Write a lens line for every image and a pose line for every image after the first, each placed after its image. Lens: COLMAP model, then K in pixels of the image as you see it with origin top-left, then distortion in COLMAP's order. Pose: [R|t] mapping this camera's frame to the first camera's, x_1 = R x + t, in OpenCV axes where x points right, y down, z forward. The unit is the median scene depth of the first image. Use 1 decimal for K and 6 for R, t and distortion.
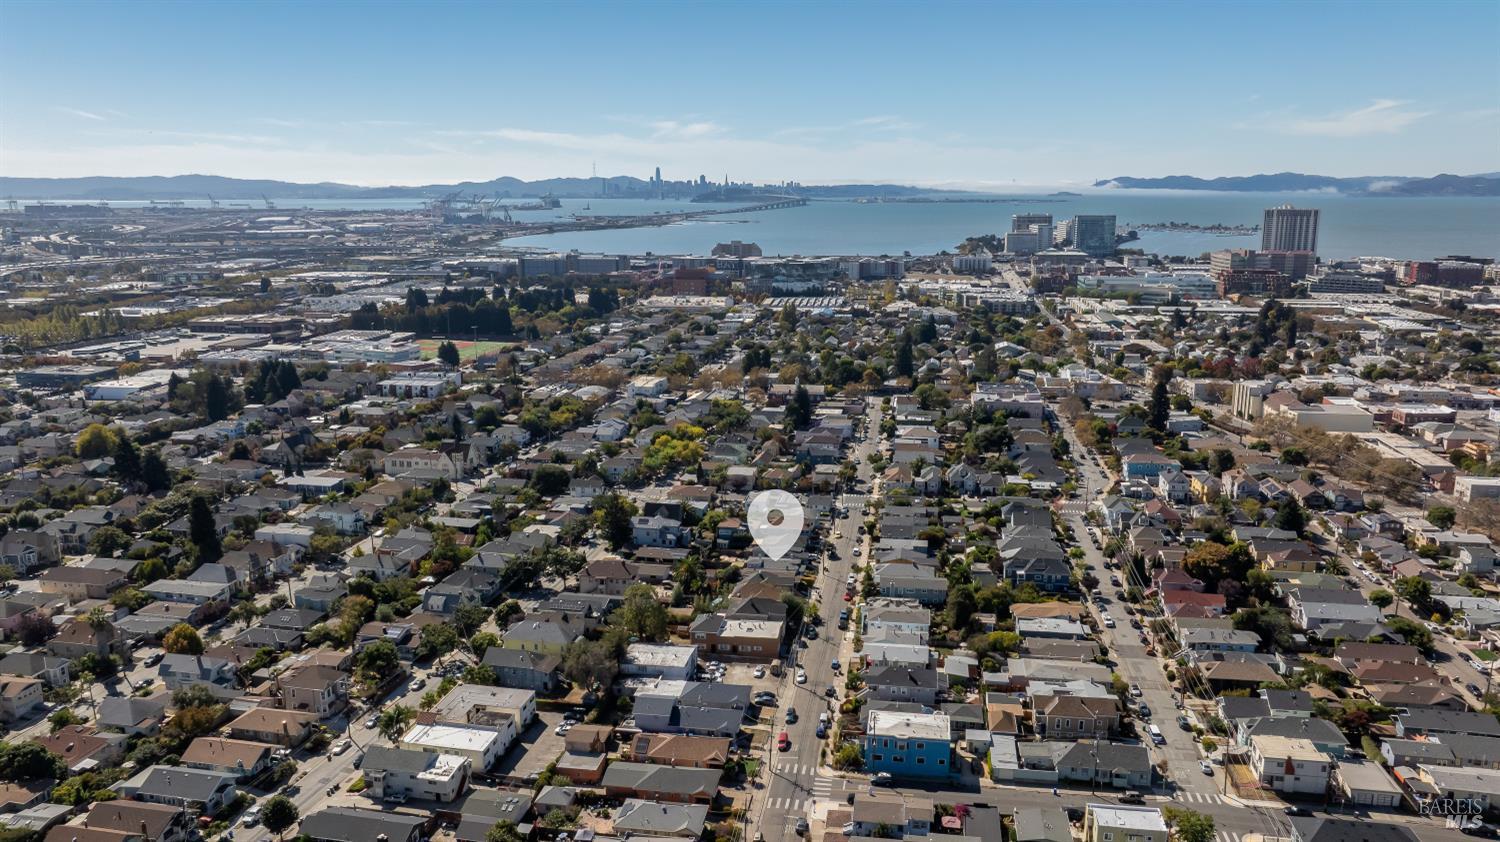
lens RADIAL K [[1025.5, 0, 749.7], [0, 1025.5, 427.5], [0, 0, 1]] dist [-0.019948, 0.006610]
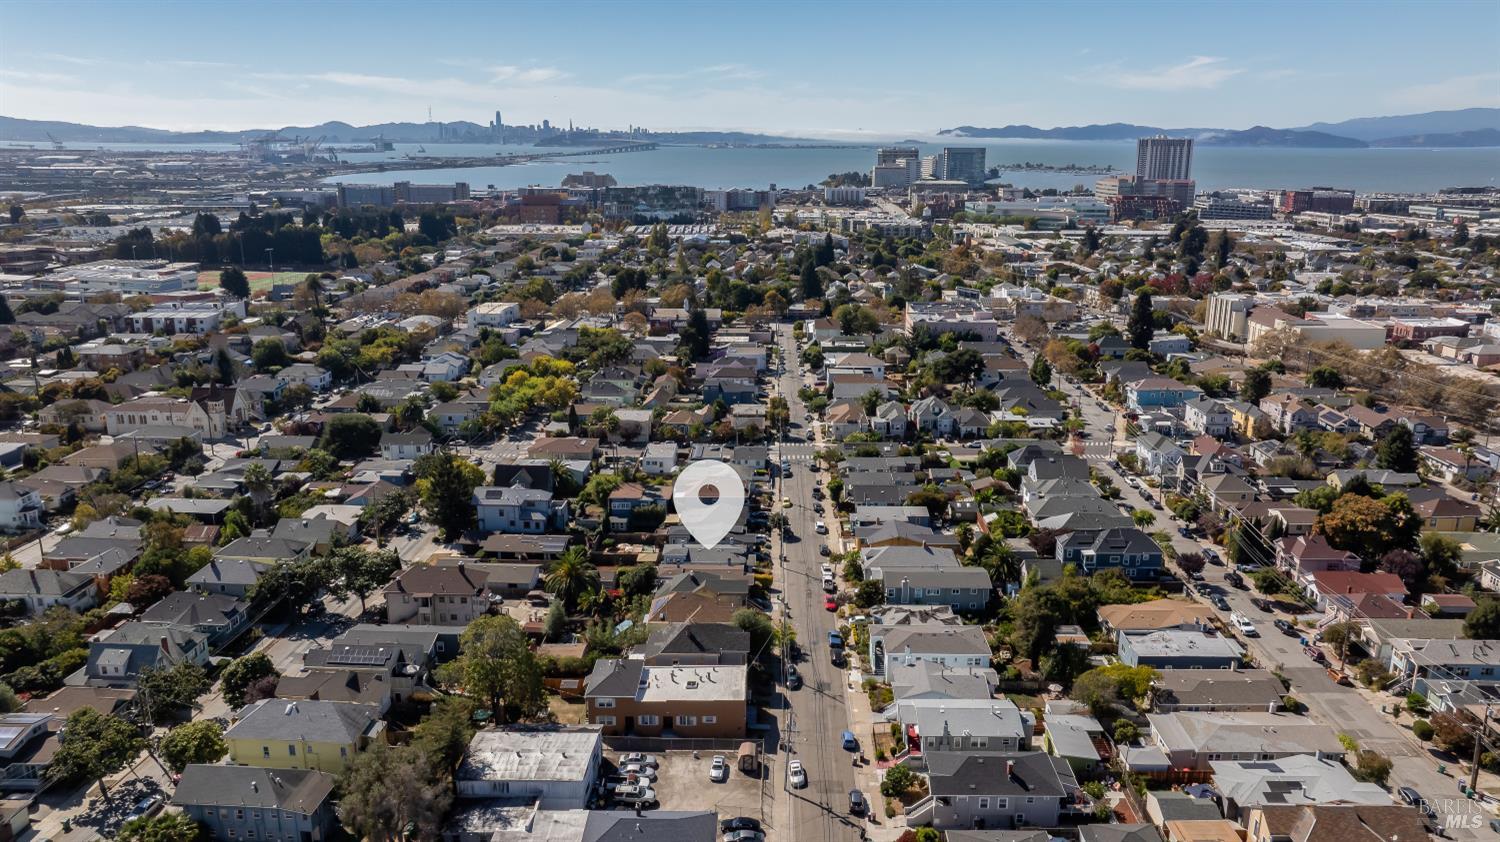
lens RADIAL K [[1025.5, 0, 753.3], [0, 1025.5, 412.8], [0, 0, 1]] dist [-0.019948, 0.006610]
pose [[0.988922, -0.027714, 0.145823, -0.024088], [0.022948, 0.999149, 0.034265, 0.015281], [-0.146648, -0.030539, 0.988717, 0.235818]]
